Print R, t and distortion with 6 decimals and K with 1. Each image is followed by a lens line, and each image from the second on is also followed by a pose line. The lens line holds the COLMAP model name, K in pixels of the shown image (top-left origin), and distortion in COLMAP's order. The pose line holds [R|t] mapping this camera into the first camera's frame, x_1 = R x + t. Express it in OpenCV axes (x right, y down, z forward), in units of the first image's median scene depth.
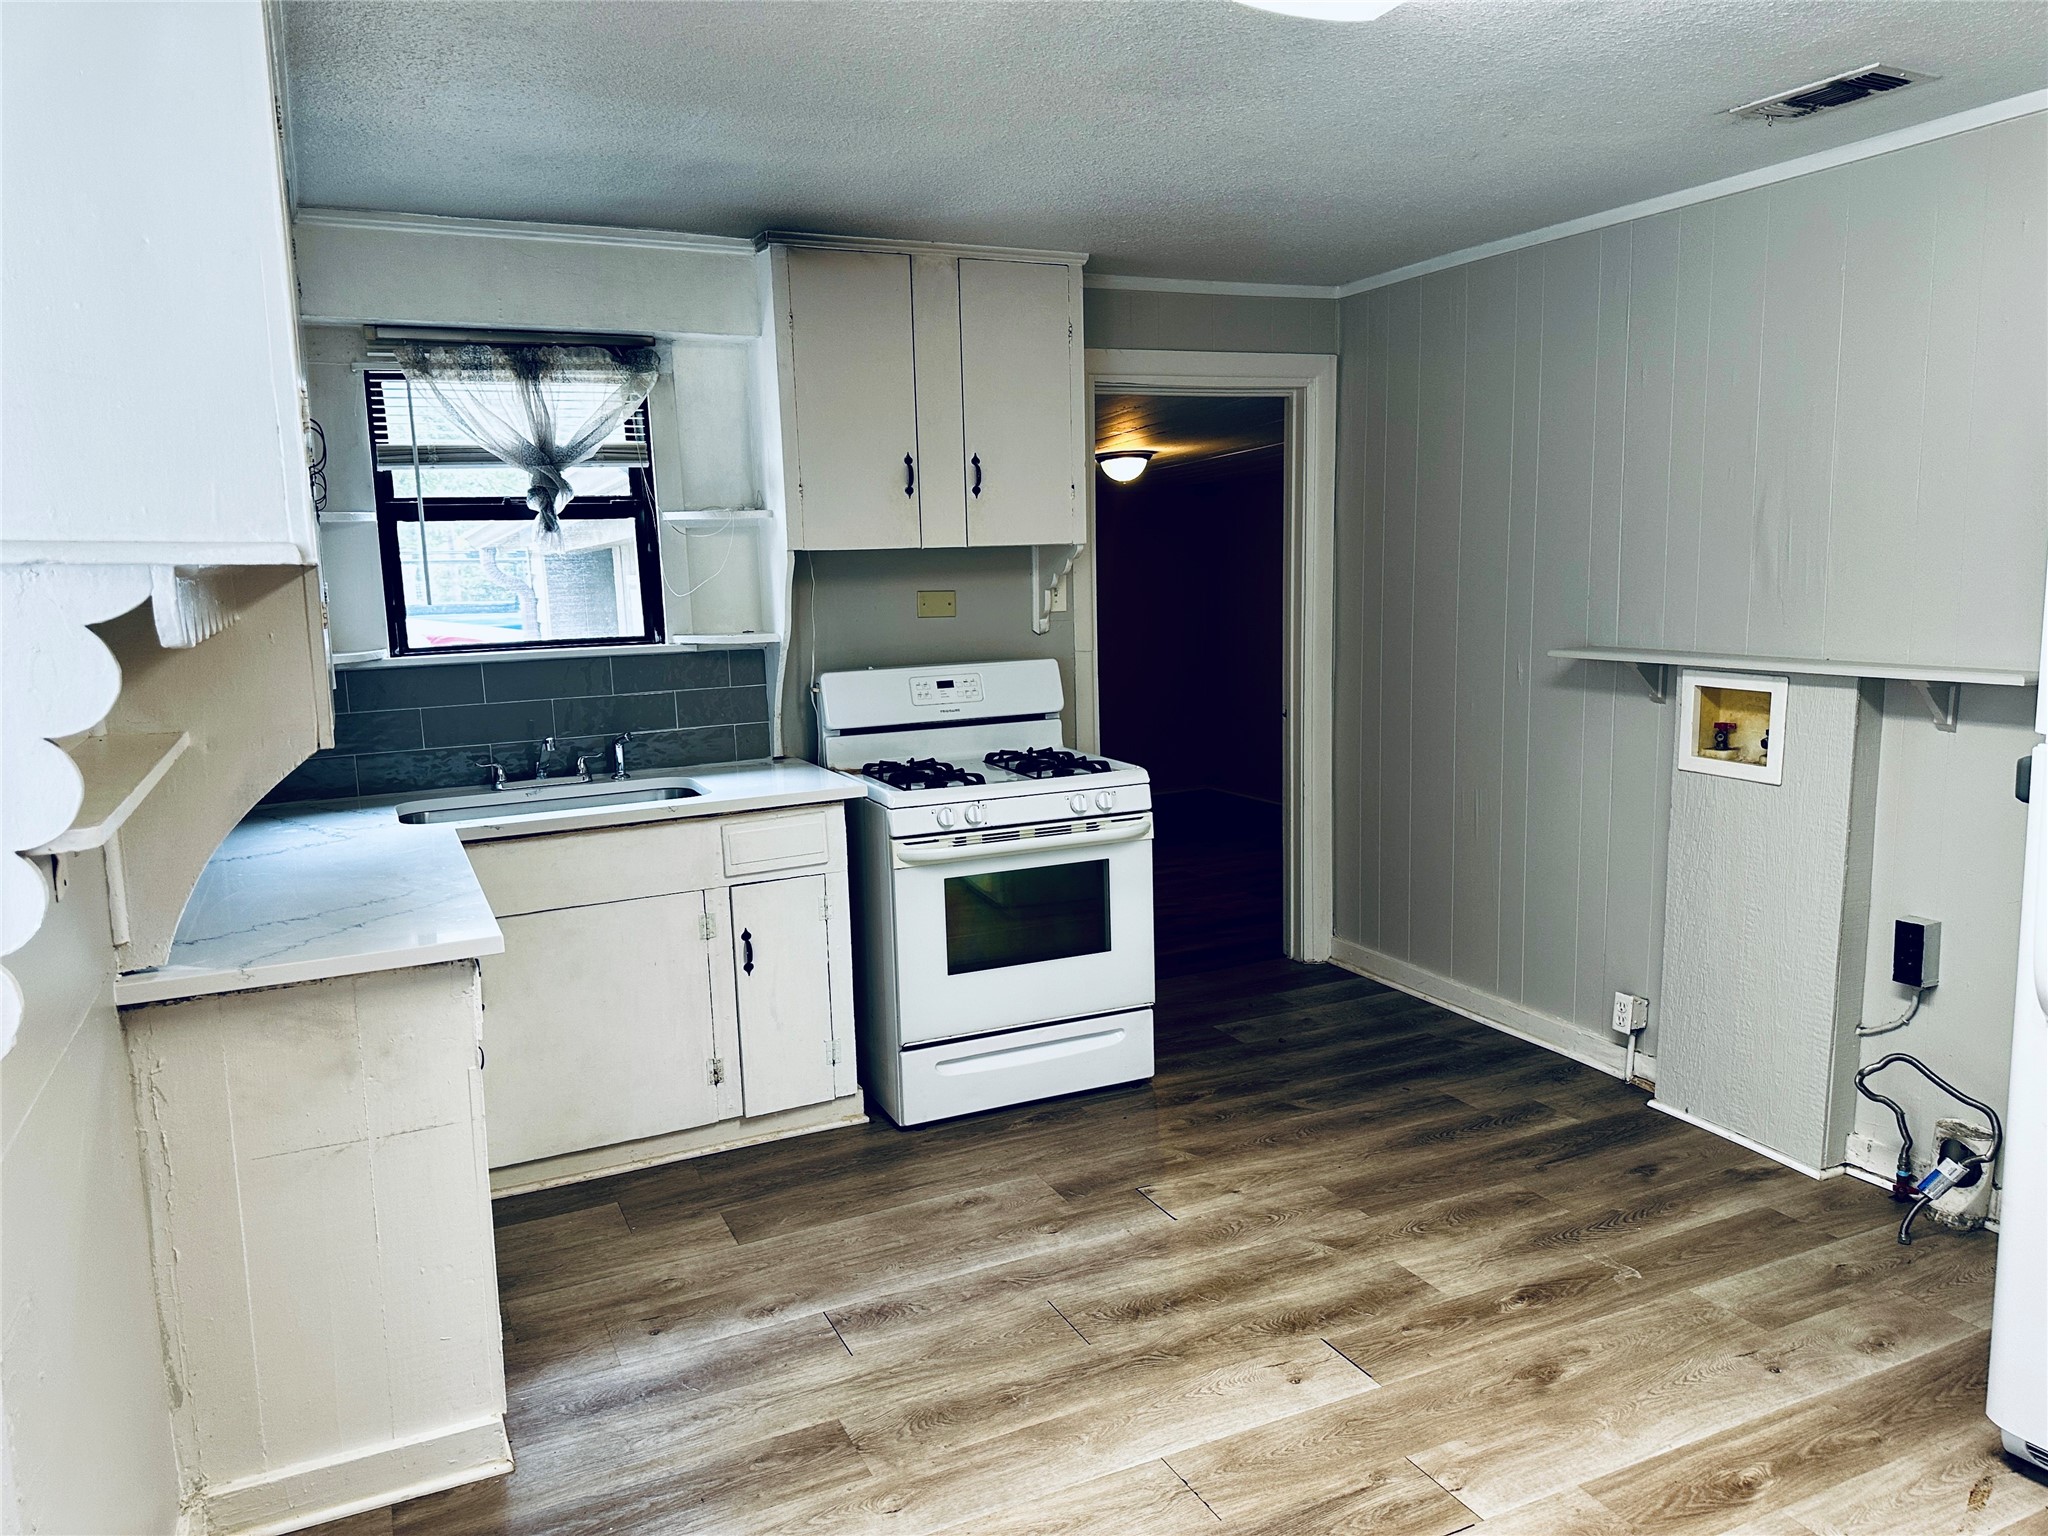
lens RADIAL K [[1440.7, 0, 1024.0], [0, 1440.7, 768.0], [0, 0, 1]] dist [0.106760, -0.144322]
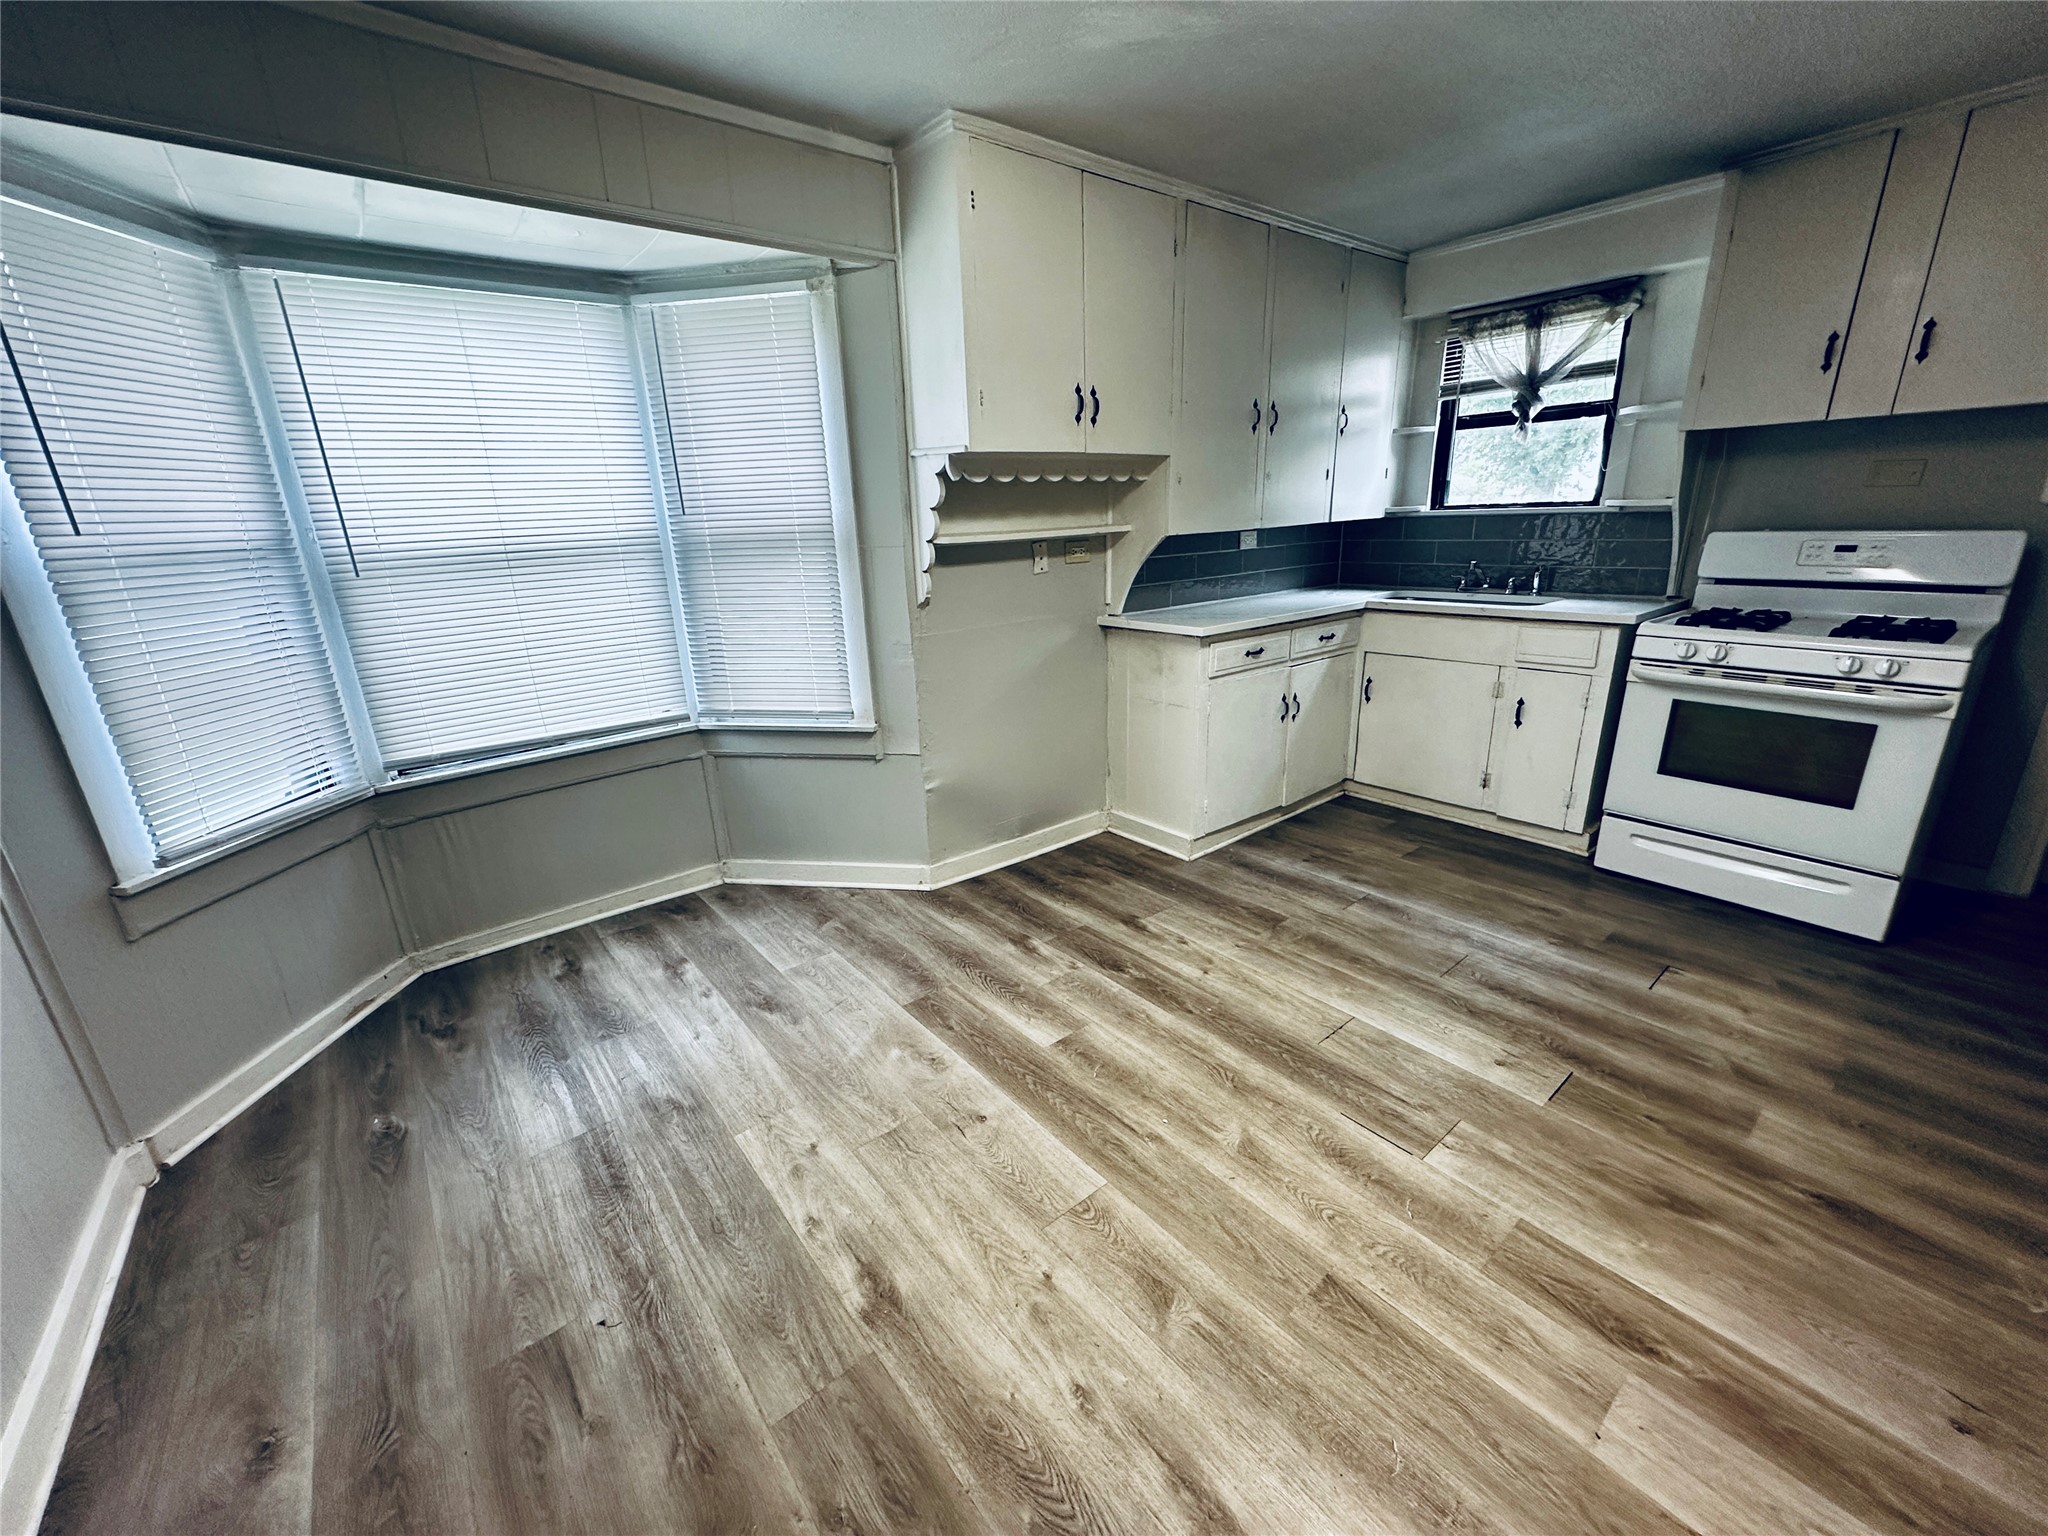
lens RADIAL K [[821.5, 0, 1024.0], [0, 821.5, 768.0], [0, 0, 1]] dist [0.002113, 0.000008]
pose [[0.239253, 0.308612, -0.920607, 0.491949], [-0.115934, 0.950440, 0.288483, -0.007733], [0.964011, 0.037709, 0.263175, 0.256820]]
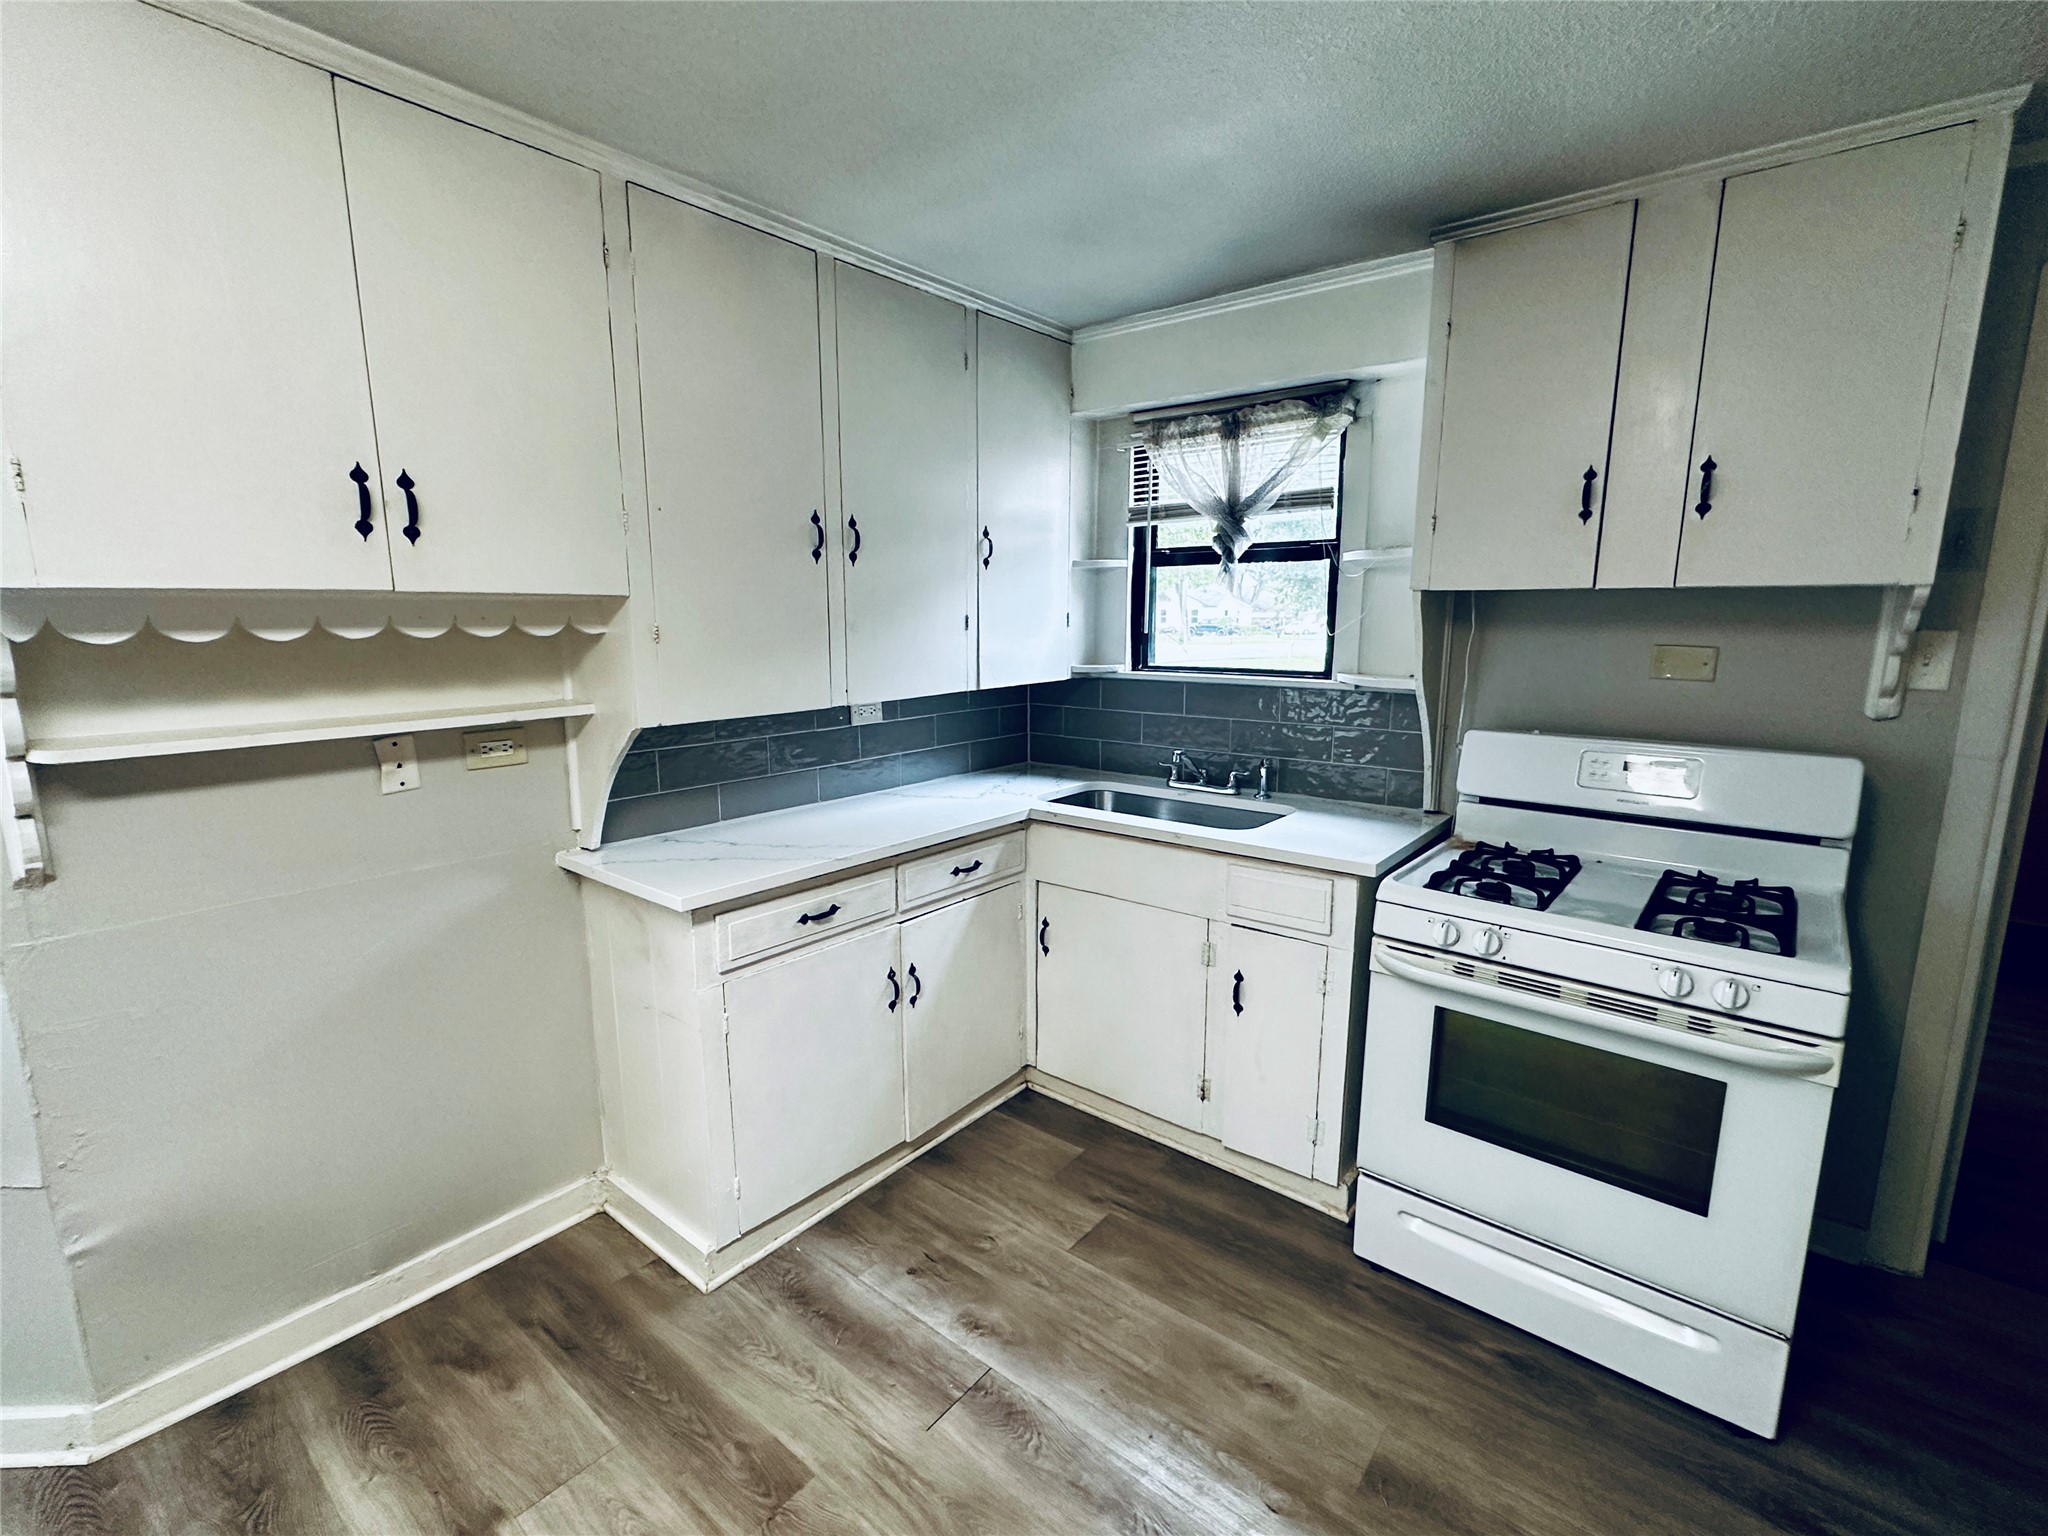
lens RADIAL K [[910.4, 0, 1024.0], [0, 910.4, 768.0], [0, 0, 1]] dist [0.000904, 0.000495]
pose [[0.430940, 0.181680, -0.883902, 0.266552], [-0.144846, 0.980748, 0.130967, -0.084322], [0.890680, 0.071591, 0.448960, 0.557822]]
